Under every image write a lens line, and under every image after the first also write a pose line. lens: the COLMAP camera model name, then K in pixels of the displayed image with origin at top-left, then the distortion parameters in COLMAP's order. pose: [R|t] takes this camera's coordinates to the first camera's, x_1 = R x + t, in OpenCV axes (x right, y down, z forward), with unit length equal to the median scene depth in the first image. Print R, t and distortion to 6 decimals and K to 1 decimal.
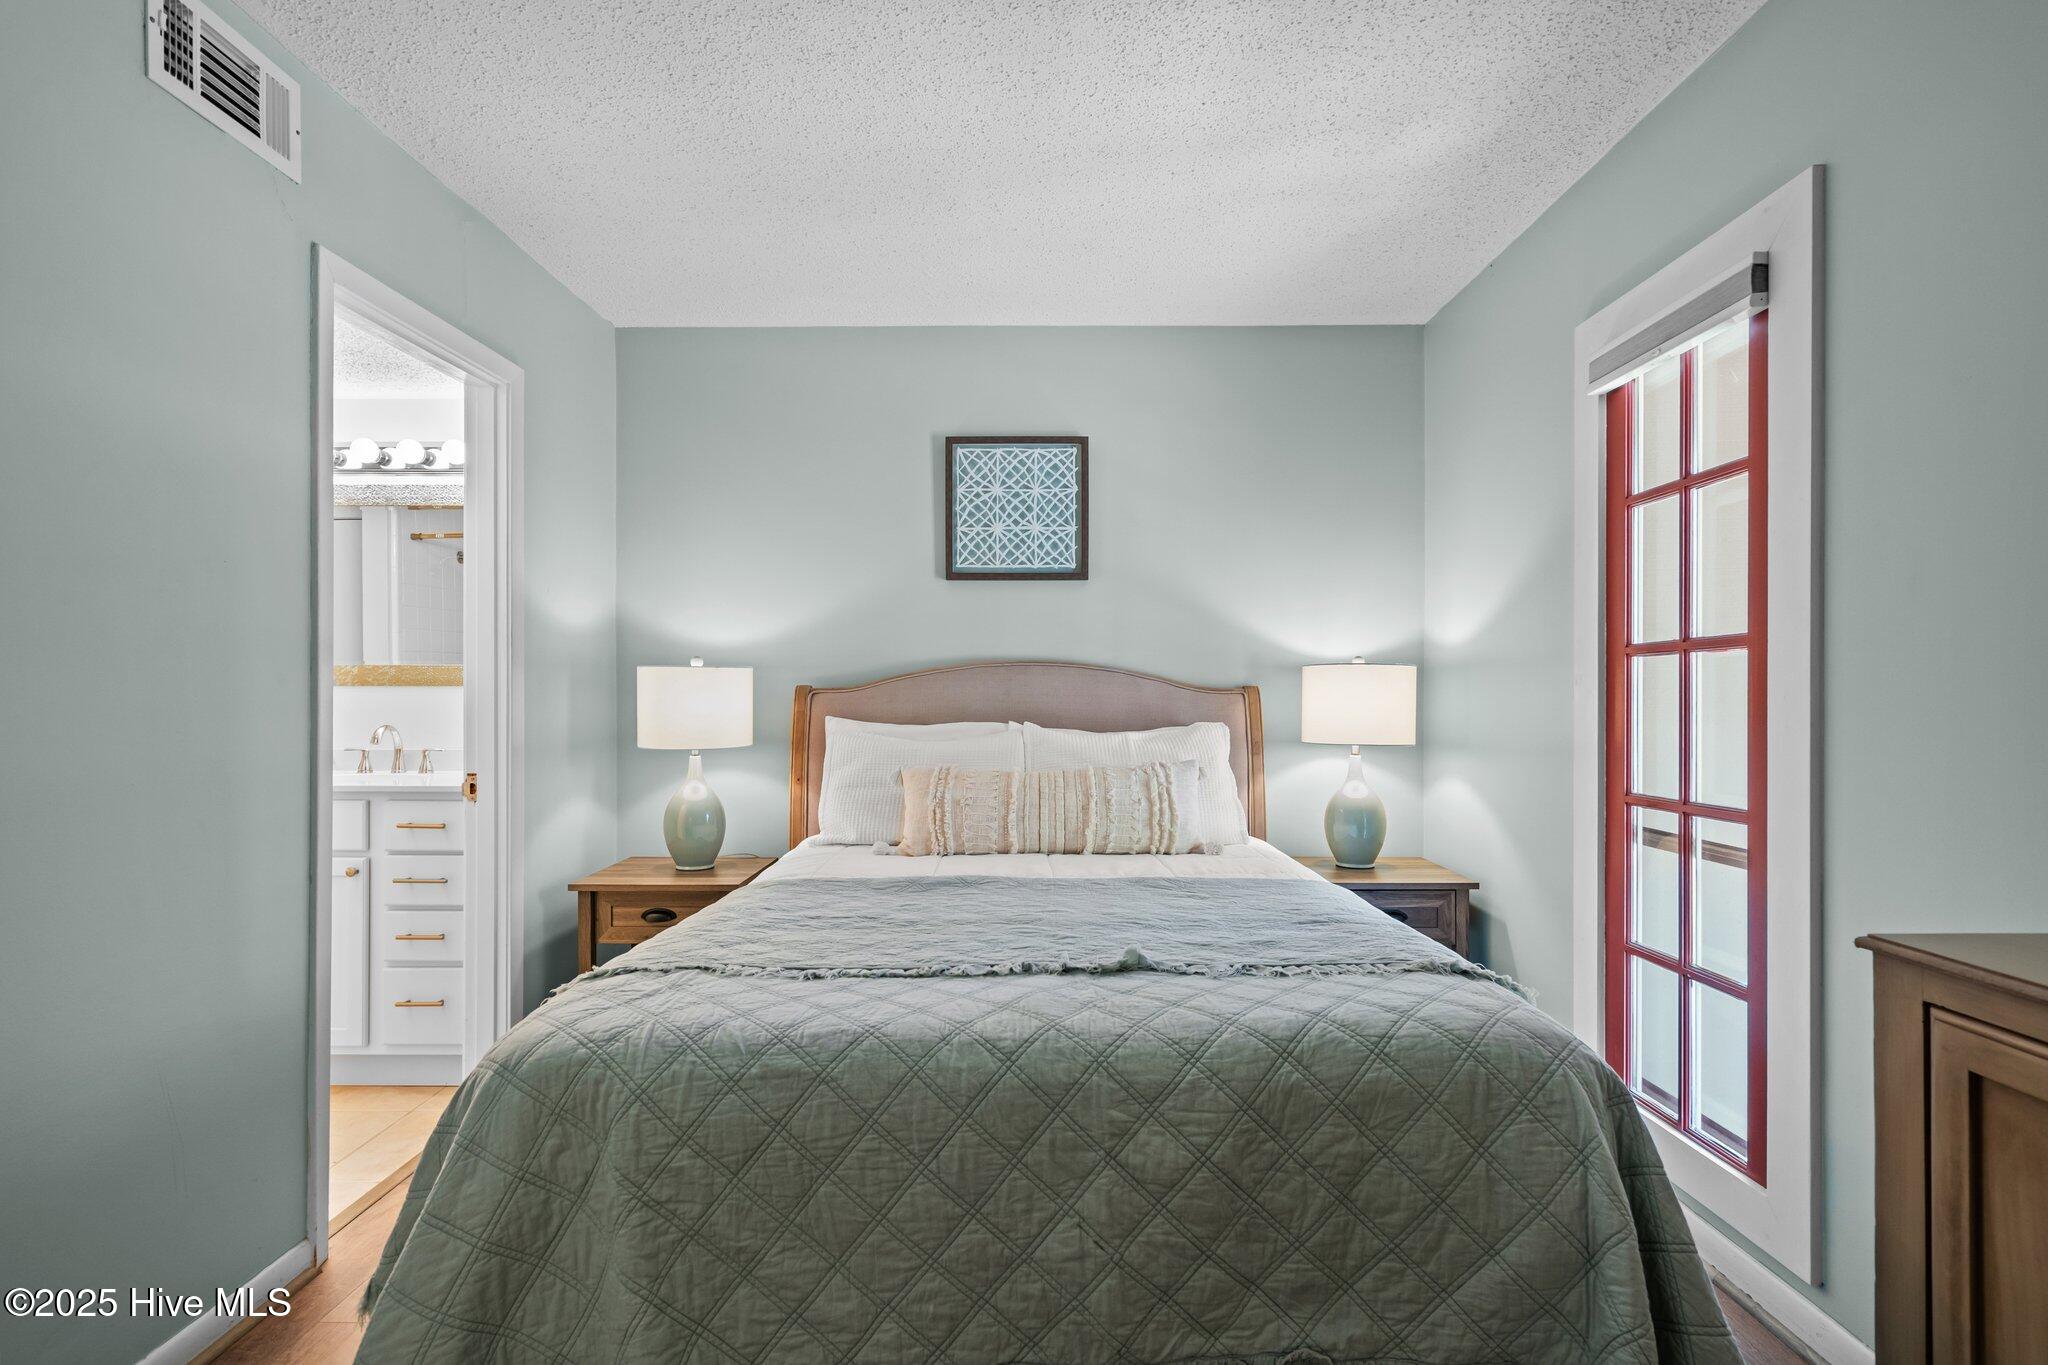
lens RADIAL K [[1012.3, 0, 1015.9], [0, 1012.3, 697.1], [0, 0, 1]] dist [-0.004235, 0.008140]
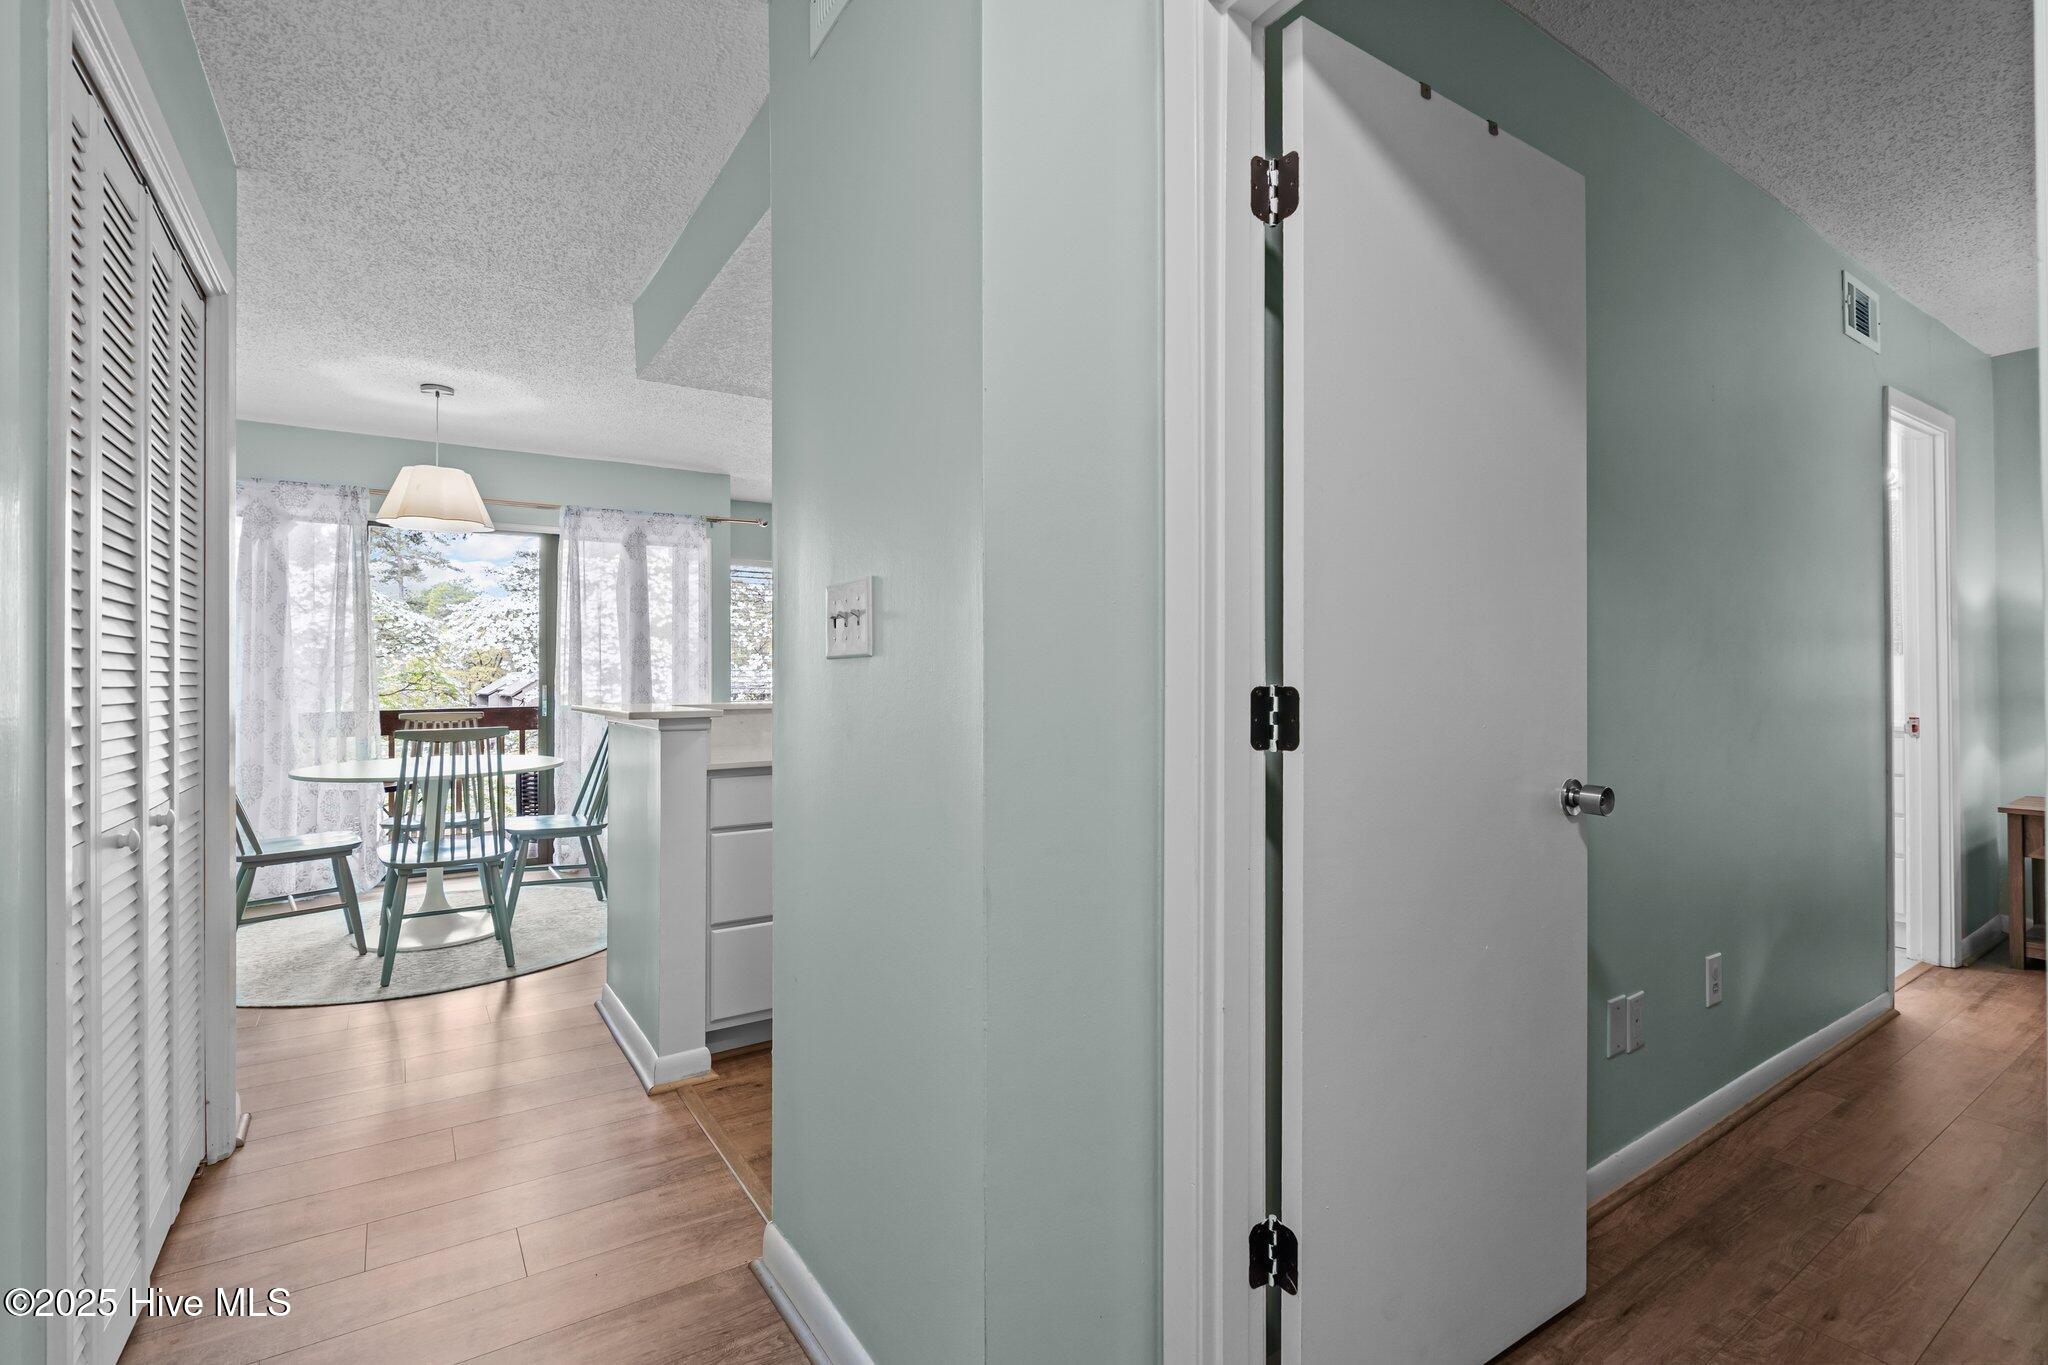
lens RADIAL K [[936.0, 0, 1023.5], [0, 936.0, 662.5], [0, 0, 1]] dist [-0.001321, 0.000902]
pose [[0.564484, -0.013214, -0.825338, -0.140209], [0.005176, 0.999909, -0.012469, 0.008561], [0.825428, 0.002767, 0.564501, -0.617091]]
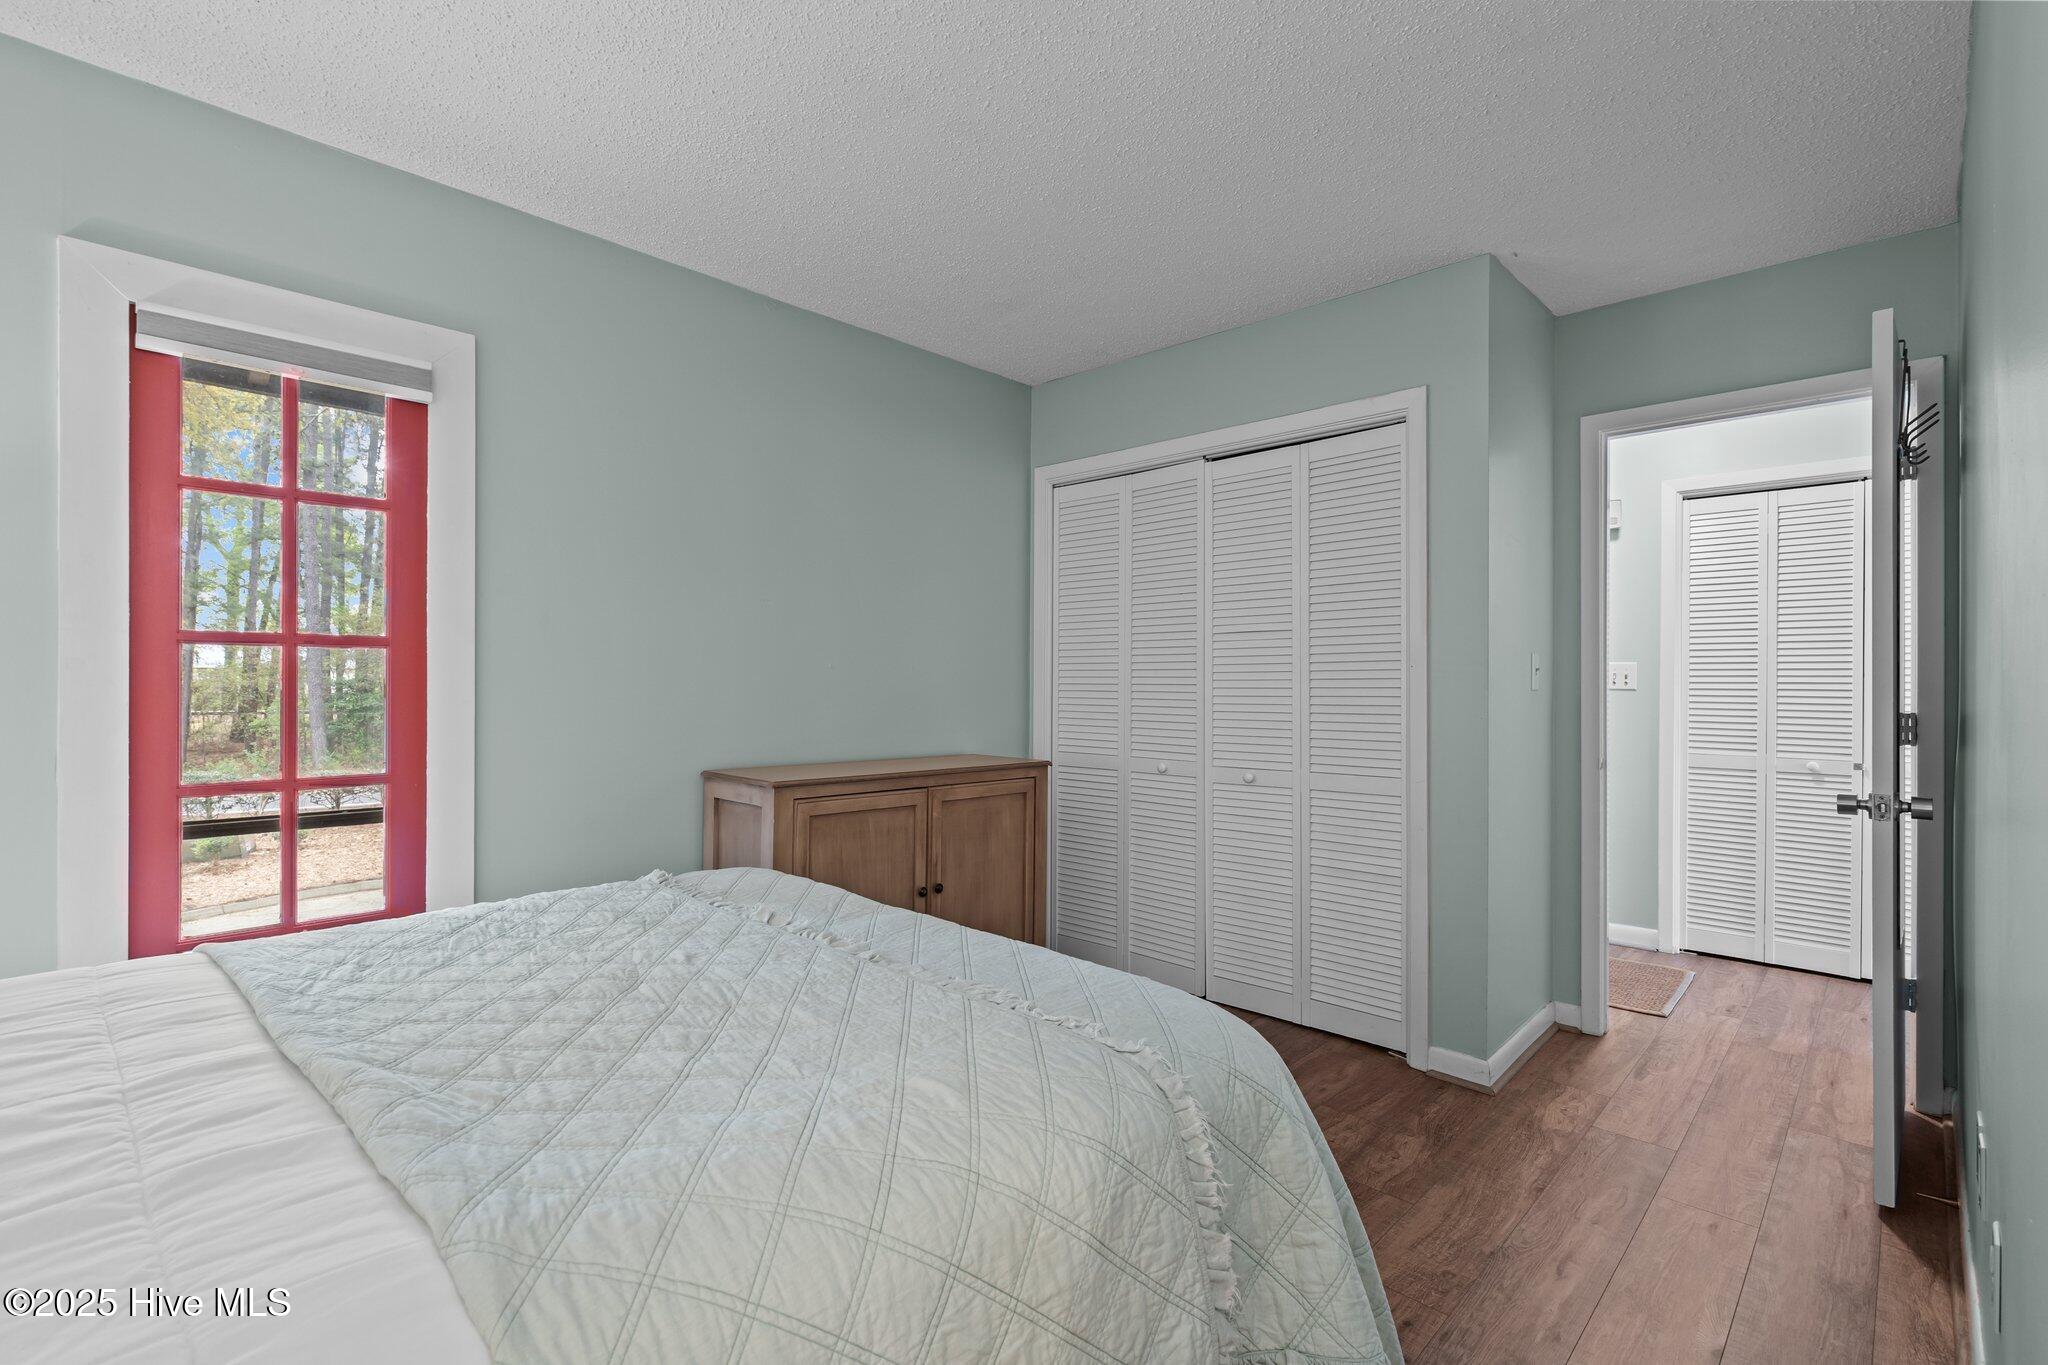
lens RADIAL K [[936.0, 0, 1023.5], [0, 936.0, 662.5], [0, 0, 1]] dist [-0.001321, 0.000902]
pose [[-0.727868, 0.012509, 0.685603, -0.399219], [-0.006198, 0.999673, -0.024819, -0.003204], [-0.685689, -0.022314, -0.727552, 0.754317]]
